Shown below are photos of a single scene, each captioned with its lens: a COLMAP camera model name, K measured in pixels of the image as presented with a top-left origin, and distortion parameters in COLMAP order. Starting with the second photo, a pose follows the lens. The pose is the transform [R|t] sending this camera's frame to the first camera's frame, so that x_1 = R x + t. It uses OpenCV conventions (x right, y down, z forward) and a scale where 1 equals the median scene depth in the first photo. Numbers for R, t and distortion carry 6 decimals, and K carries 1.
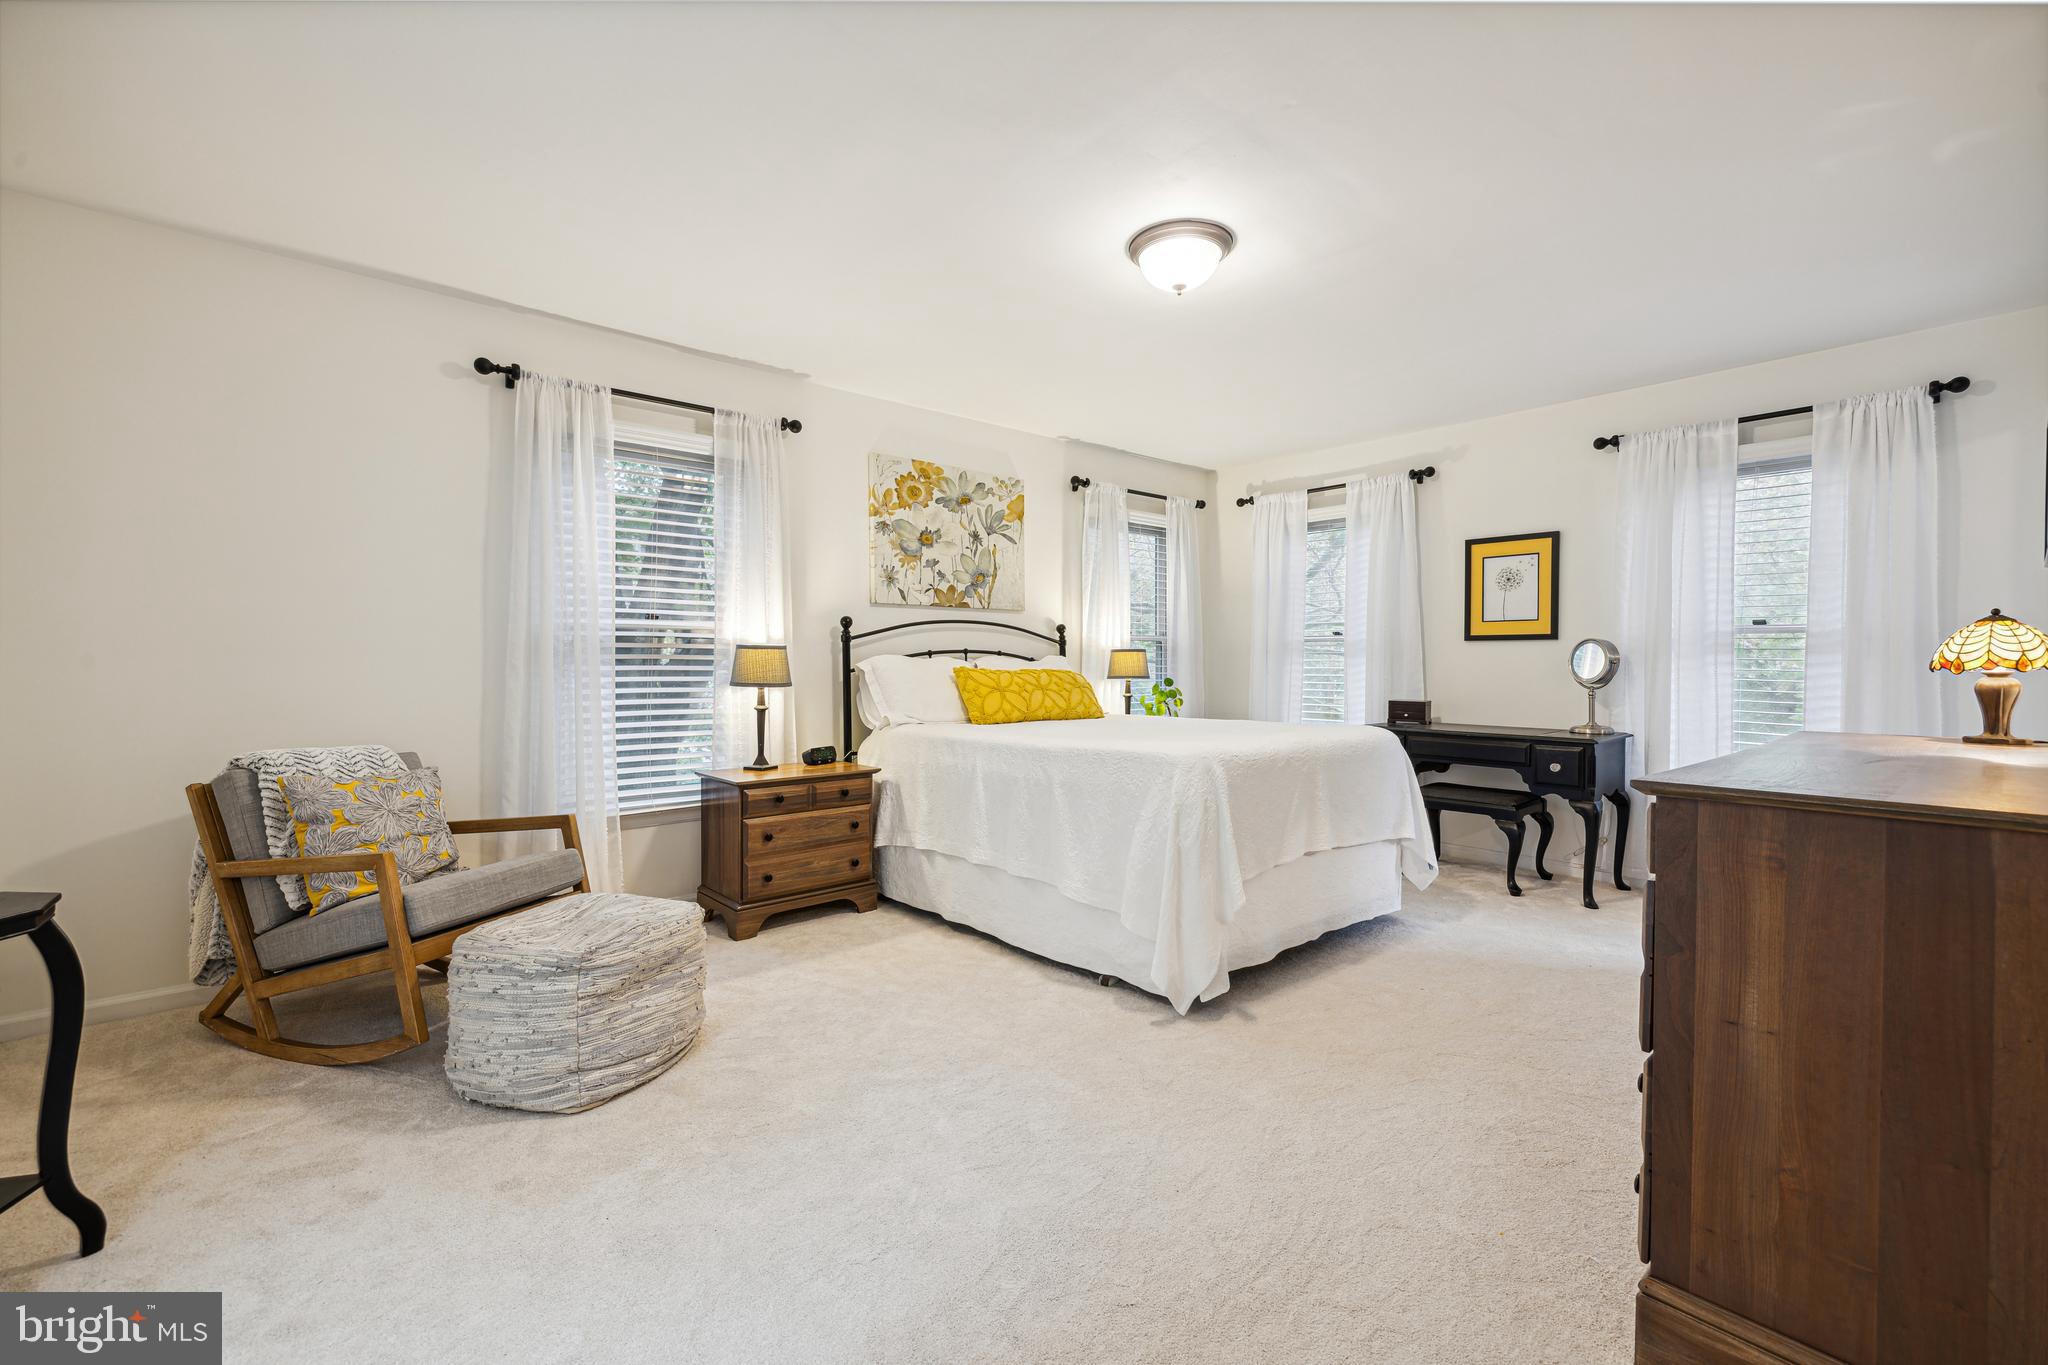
lens RADIAL K [[862.5, 0, 1031.4], [0, 862.5, 685.1], [0, 0, 1]] dist [0.004413, 0.000586]
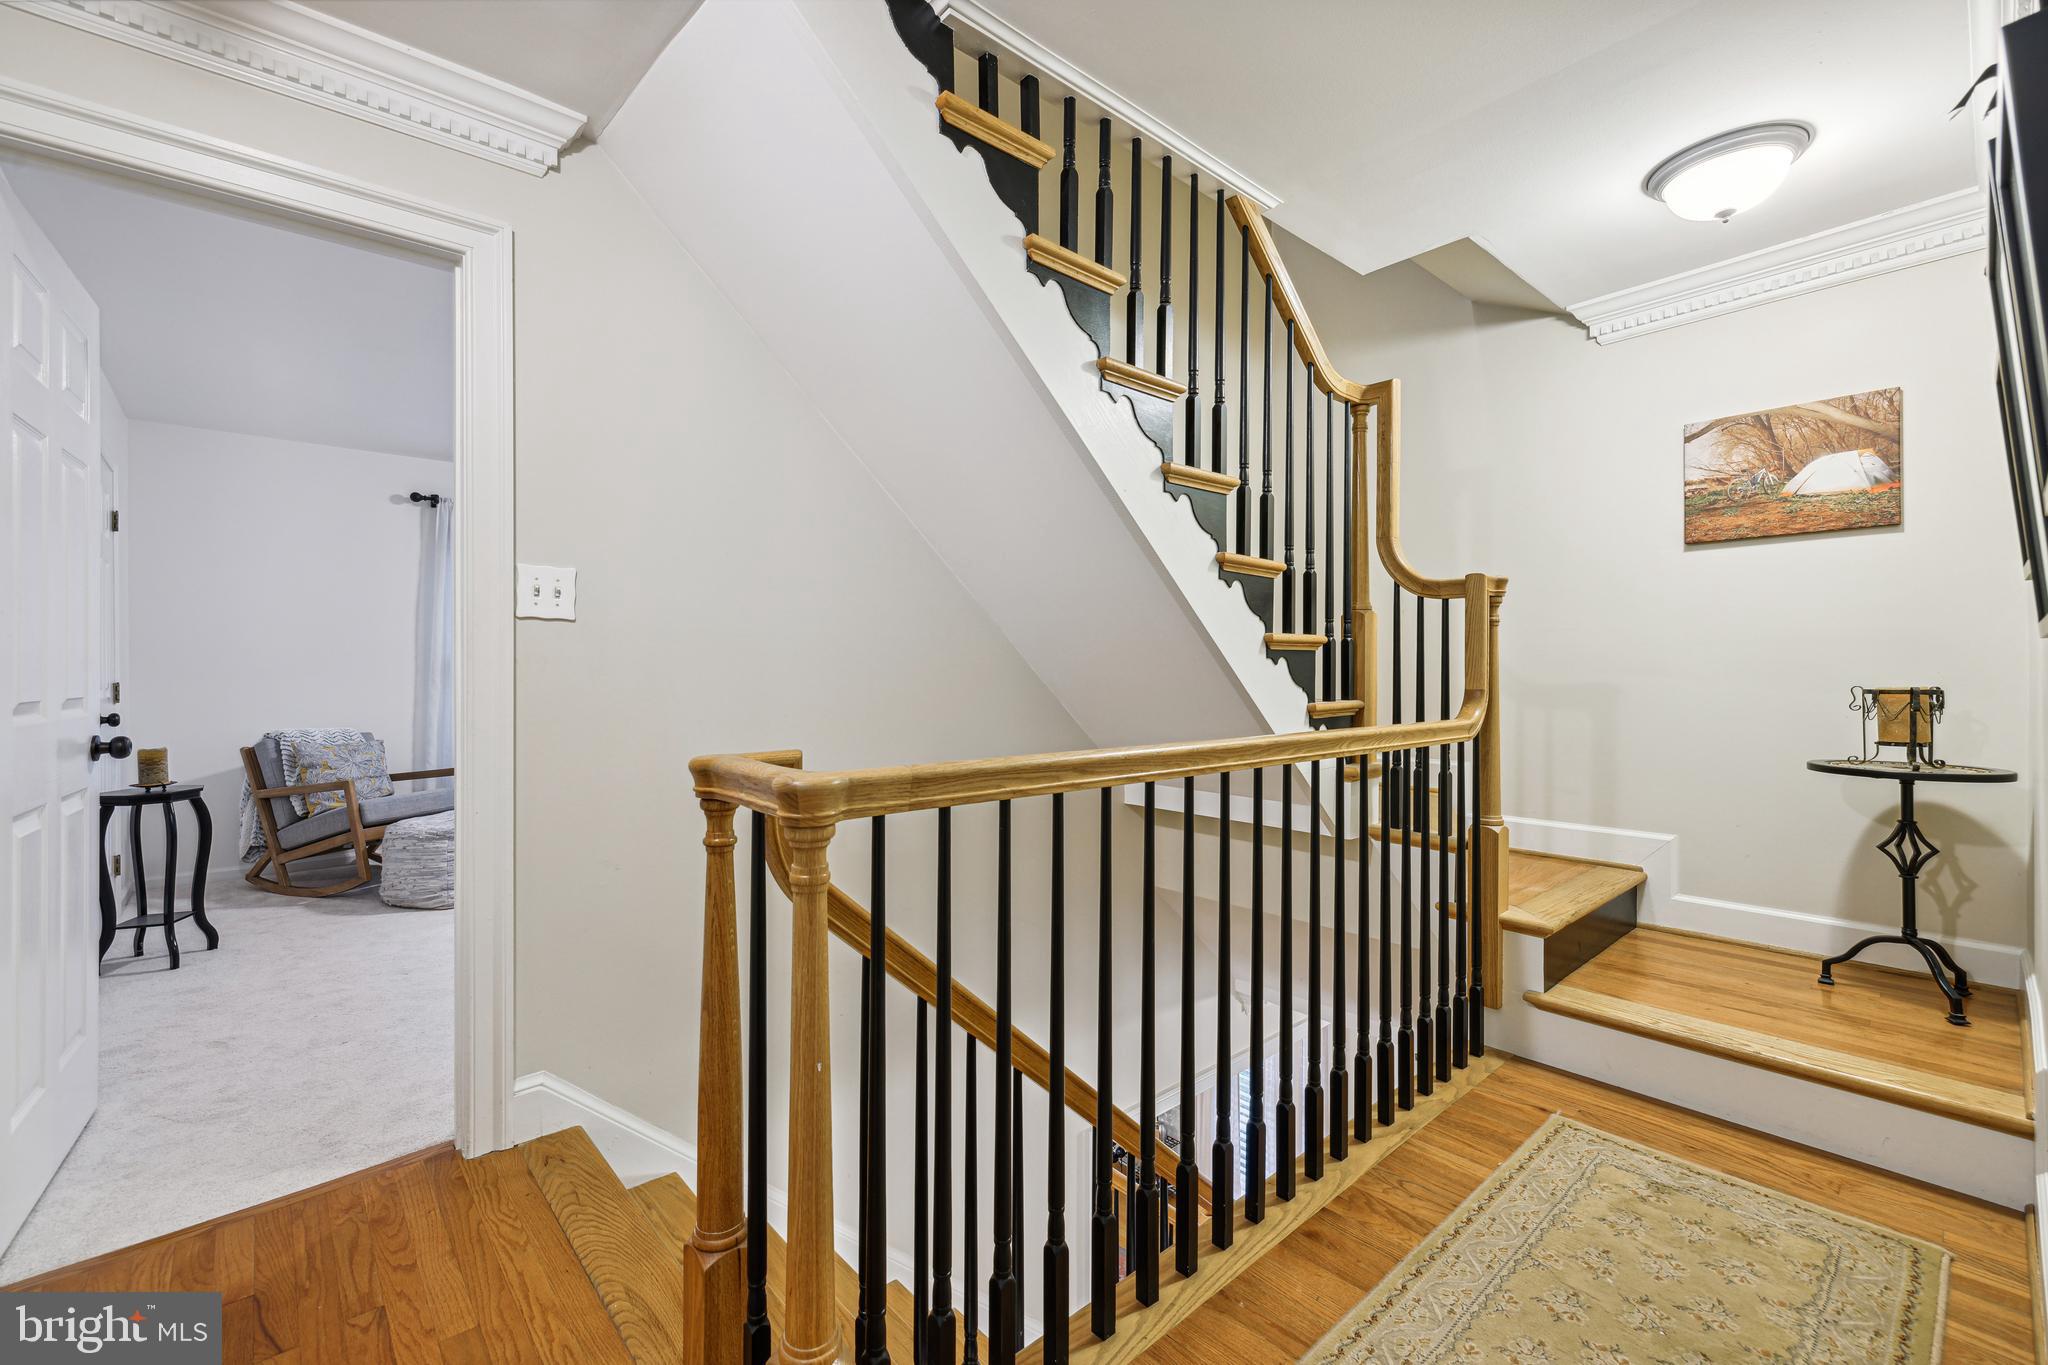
lens RADIAL K [[862.5, 0, 1022.0], [0, 862.5, 673.9], [0, 0, 1]] dist [0.004413, 0.000586]
pose [[0.999977, -0.003943, 0.005503, 0.650799], [0.004038, 0.999840, -0.017419, 0.000028], [-0.005433, 0.017441, 0.999833, -0.823361]]
